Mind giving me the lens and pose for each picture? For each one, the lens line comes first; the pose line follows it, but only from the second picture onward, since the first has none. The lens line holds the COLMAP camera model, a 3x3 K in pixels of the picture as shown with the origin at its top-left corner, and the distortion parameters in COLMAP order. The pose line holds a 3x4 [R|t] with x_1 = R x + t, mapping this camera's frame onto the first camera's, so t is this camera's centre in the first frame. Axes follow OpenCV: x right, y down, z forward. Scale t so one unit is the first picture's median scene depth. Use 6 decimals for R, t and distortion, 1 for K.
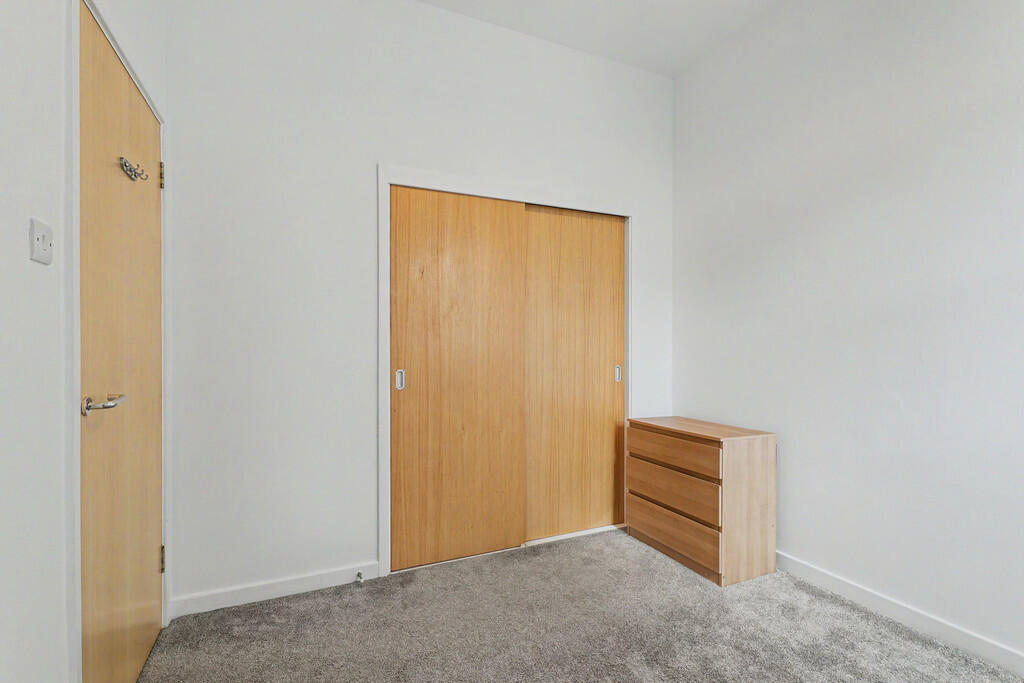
lens RADIAL K [[477.4, 0, 514.8], [0, 477.4, 342.1], [0, 0, 1]] dist [0.002933, 0.000896]
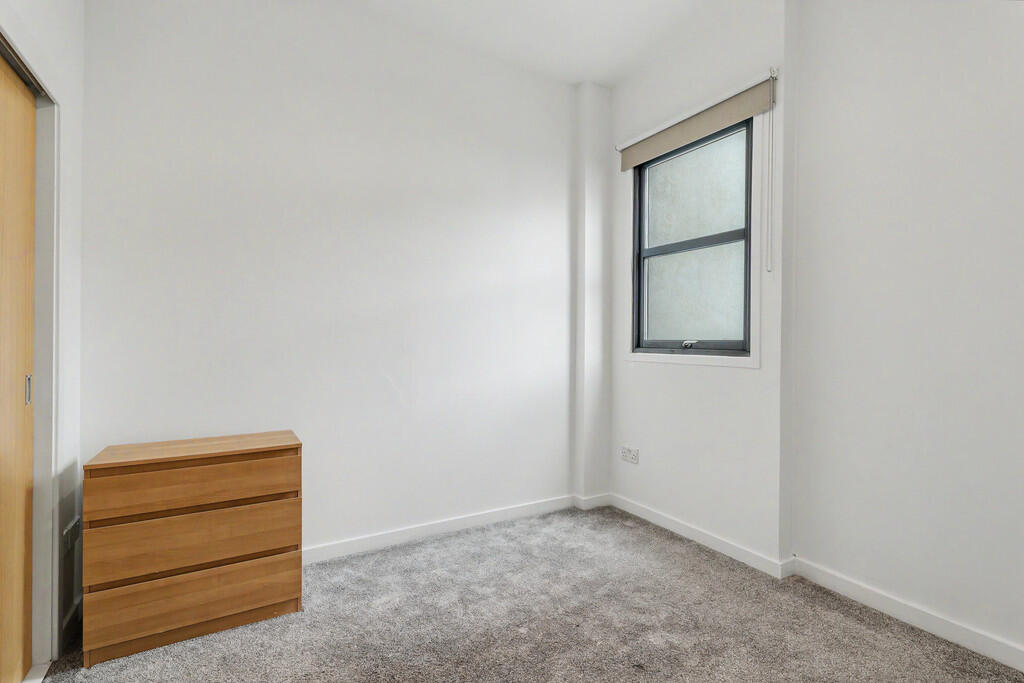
lens RADIAL K [[477.4, 0, 514.8], [0, 477.4, 342.1], [0, 0, 1]] dist [0.002933, 0.000896]
pose [[-0.101860, -0.002054, 0.994797, -0.462367], [-0.007589, 0.999970, 0.001288, 0.010889], [-0.994770, -0.007419, -0.101873, 0.664998]]
